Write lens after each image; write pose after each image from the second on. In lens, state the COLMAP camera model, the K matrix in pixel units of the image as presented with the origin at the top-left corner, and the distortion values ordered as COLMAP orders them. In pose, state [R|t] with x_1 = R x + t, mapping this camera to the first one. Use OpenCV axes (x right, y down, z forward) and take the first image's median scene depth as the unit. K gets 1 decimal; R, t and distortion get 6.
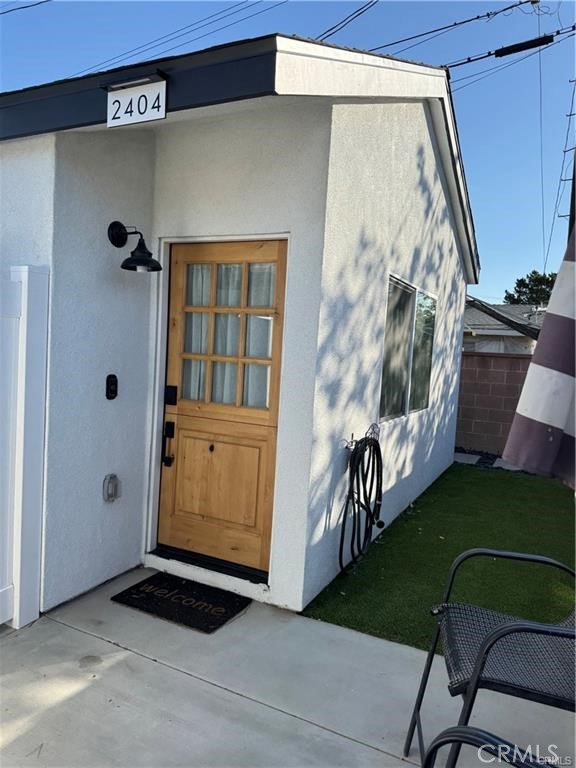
lens RADIAL K [[538.3, 0, 305.2], [0, 538.3, 377.3], [0, 0, 1]] dist [0.078803, -0.098527]
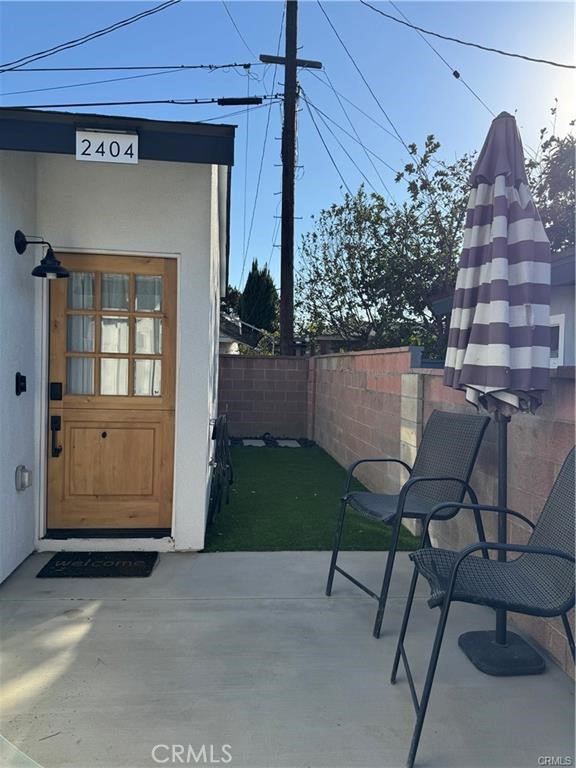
lens RADIAL K [[538.3, 0, 282.0], [0, 538.3, 385.8], [0, 0, 1]] dist [0.078803, -0.098527]
pose [[0.848502, -0.050957, 0.526732, -0.480194], [0.050157, 0.998616, 0.015810, 0.030242], [-0.526809, 0.013004, 0.849884, -0.187042]]
